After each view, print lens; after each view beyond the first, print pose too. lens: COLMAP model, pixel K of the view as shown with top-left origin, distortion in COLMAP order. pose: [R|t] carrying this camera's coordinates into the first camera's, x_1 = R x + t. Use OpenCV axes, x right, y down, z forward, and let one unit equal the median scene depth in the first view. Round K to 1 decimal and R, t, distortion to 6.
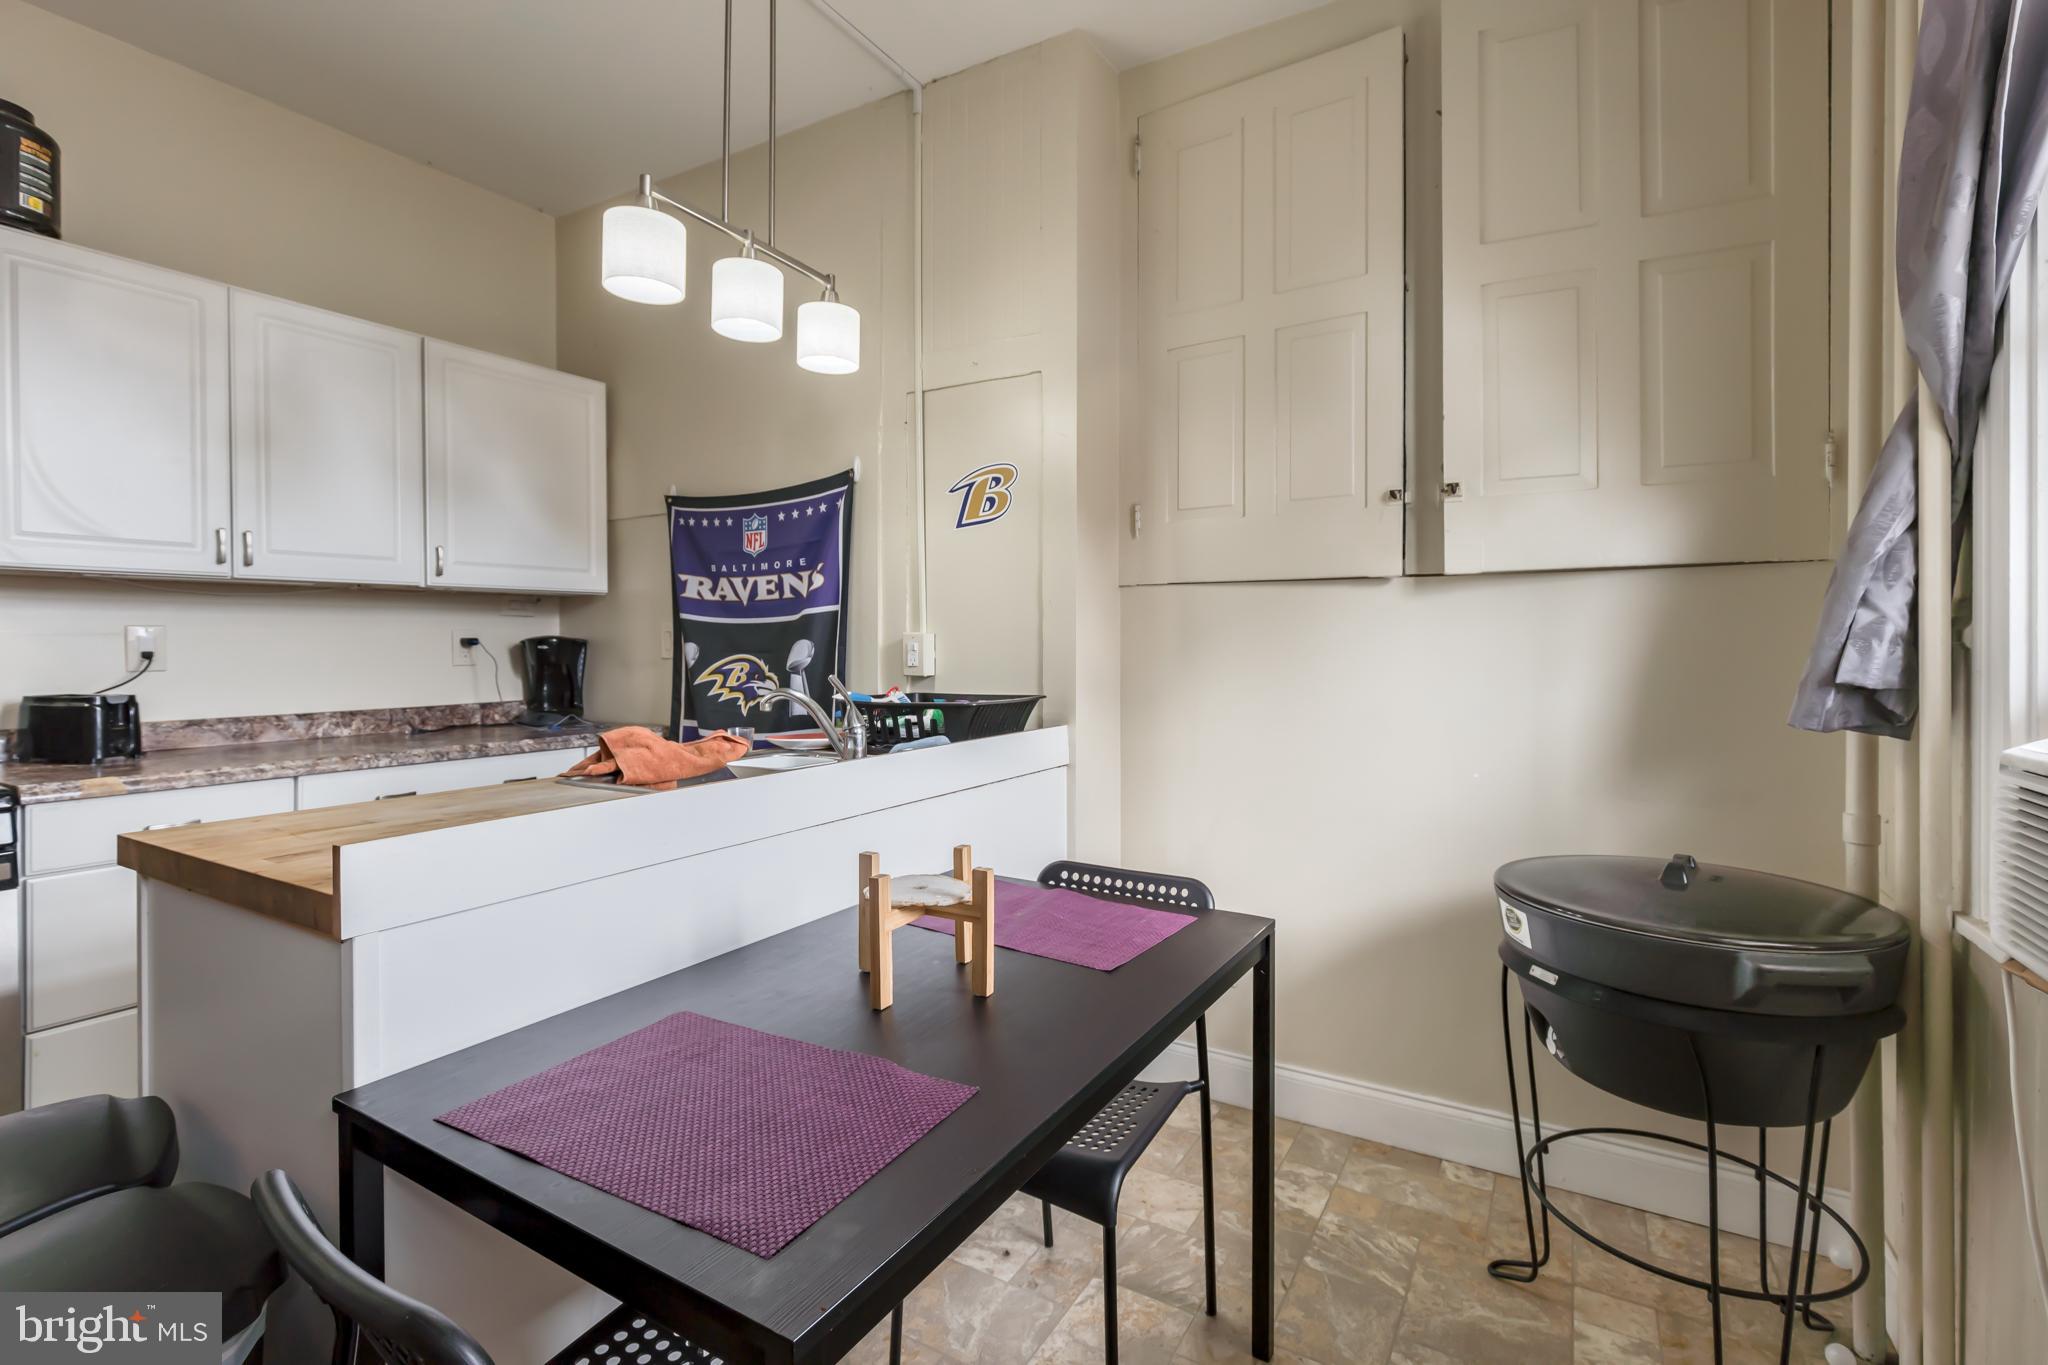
lens RADIAL K [[947.0, 0, 986.1], [0, 947.0, 638.8], [0, 0, 1]] dist [0.003547, 0.000144]
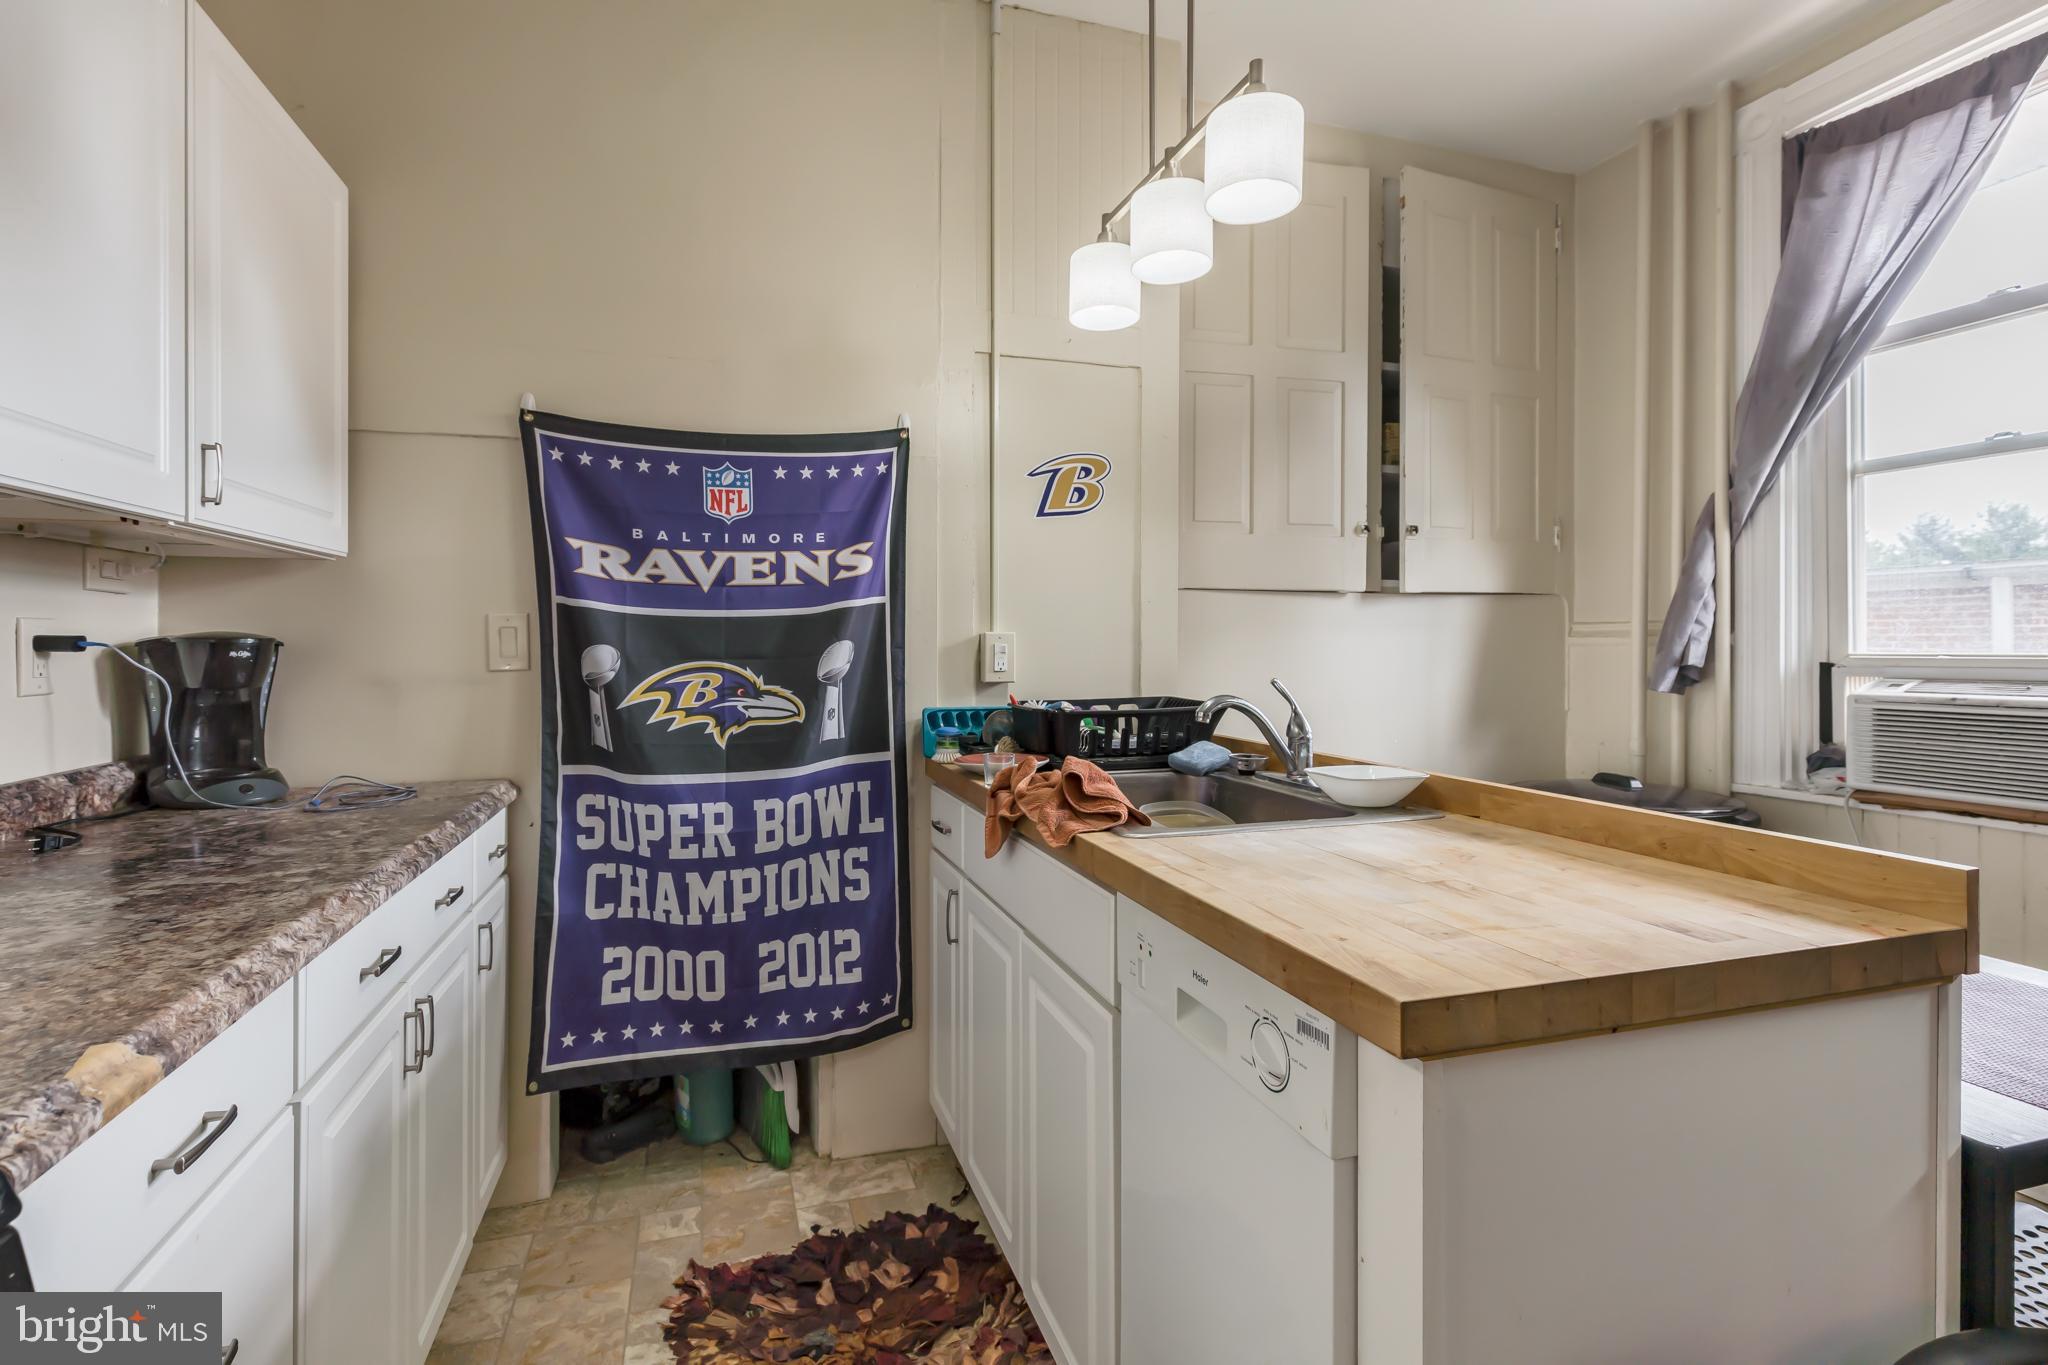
lens RADIAL K [[970.4, 0, 1013.8], [0, 970.4, 650.4], [0, 0, 1]] dist [0.008363, -0.000029]
pose [[0.658119, -0.005890, 0.752891, -0.655545], [0.000261, 0.999971, 0.007595, 0.002952], [-0.752914, -0.004802, 0.658102, 0.360629]]
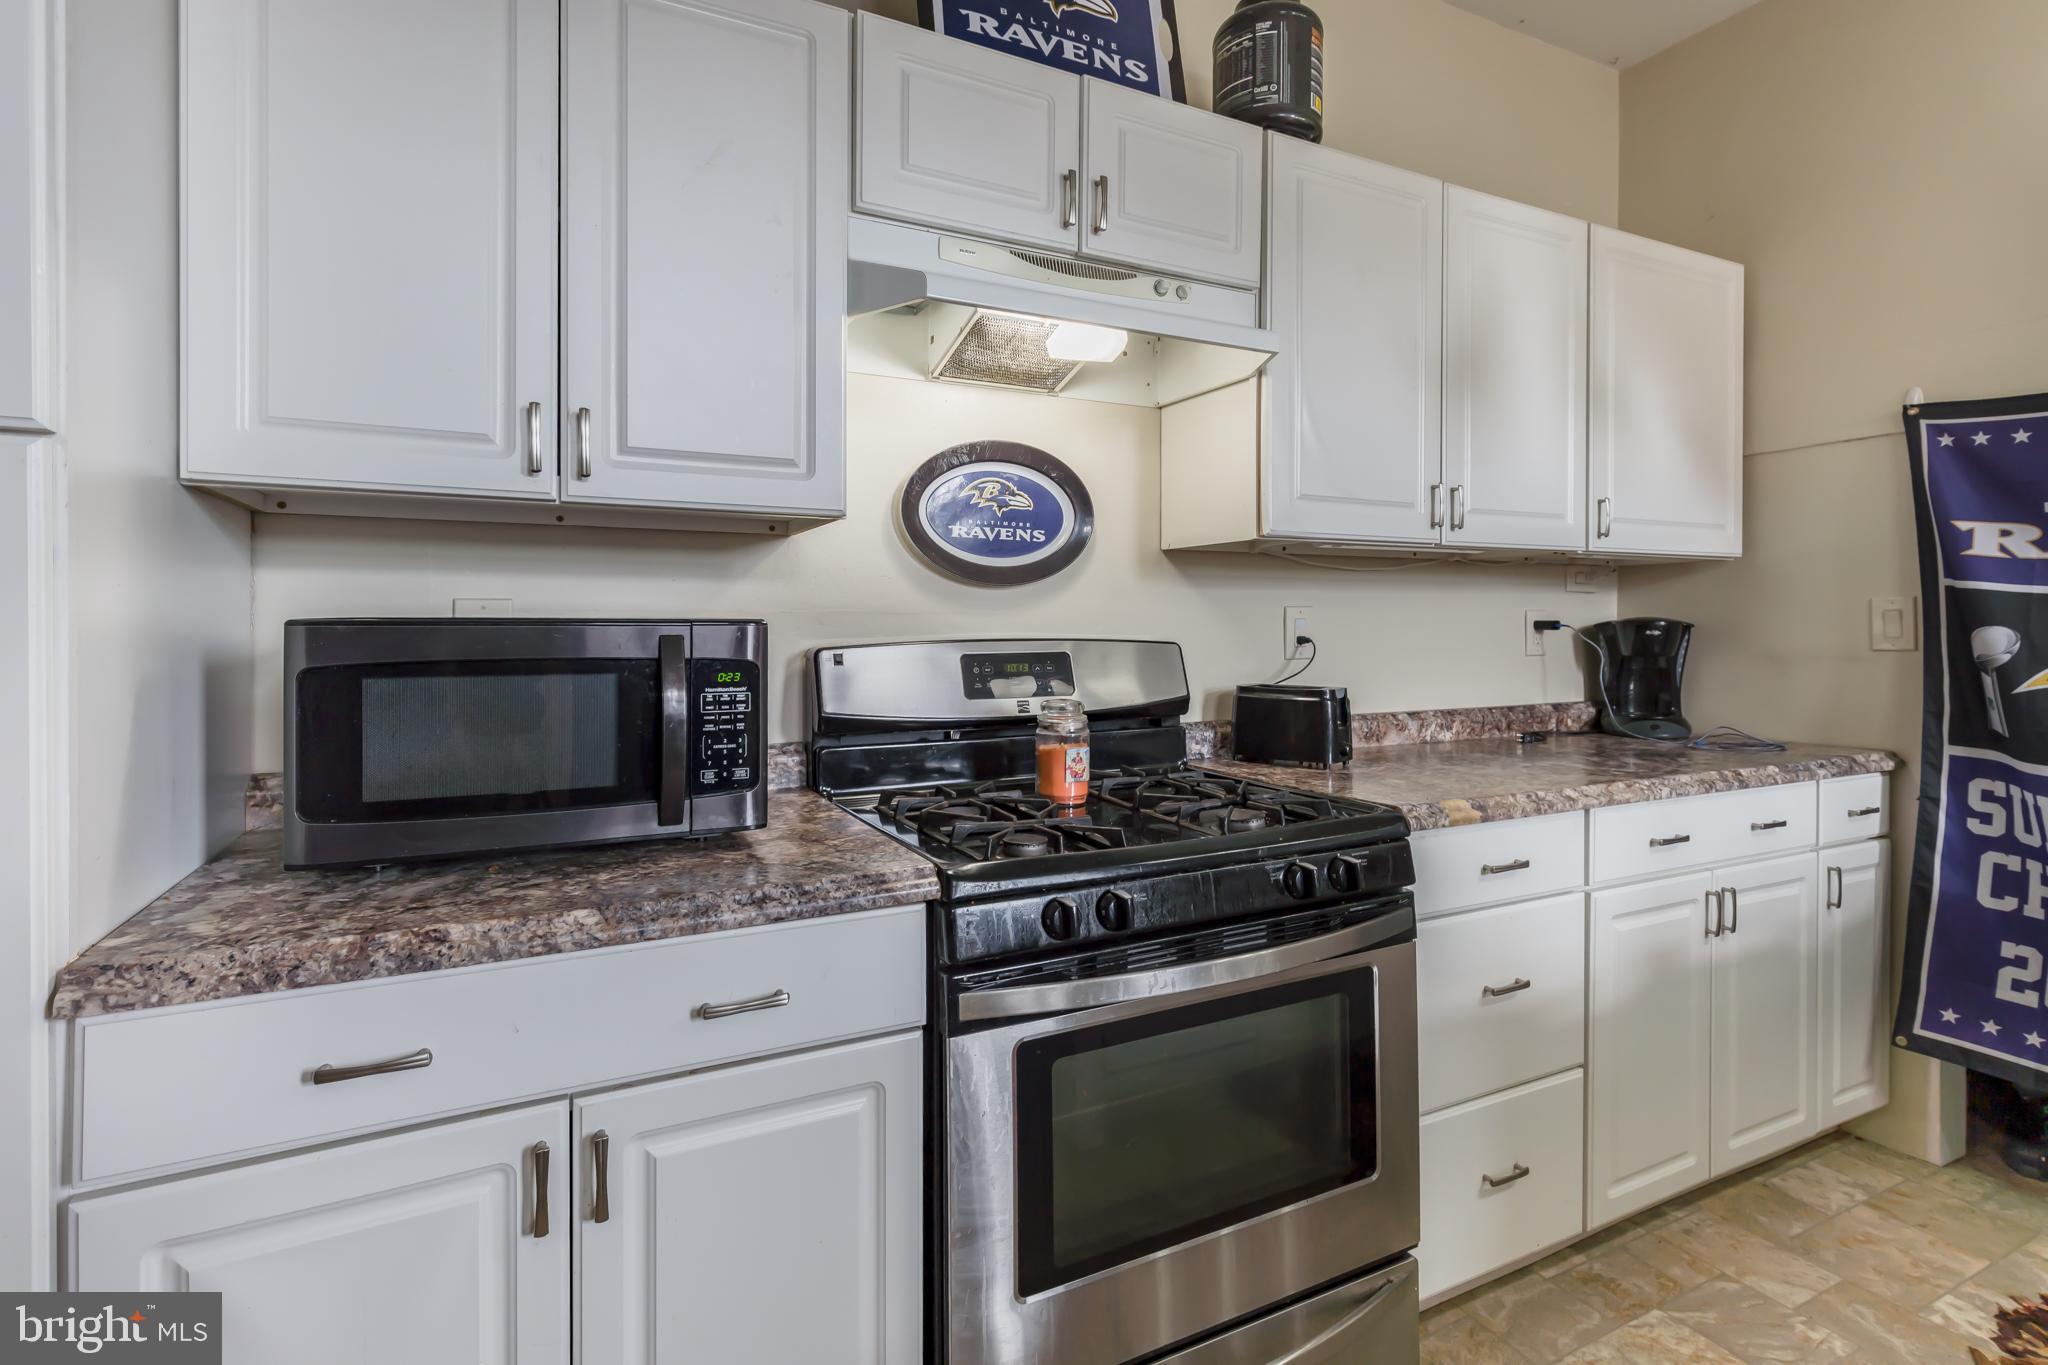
lens RADIAL K [[943.0, 0, 988.7], [0, 943.0, 630.4], [0, 0, 1]] dist [0.001443, -0.000238]
pose [[0.841757, 0.003238, -0.539847, -0.561432], [-0.000695, 0.999988, 0.004915, 0.004001], [0.539856, -0.003762, 0.841749, 0.104543]]
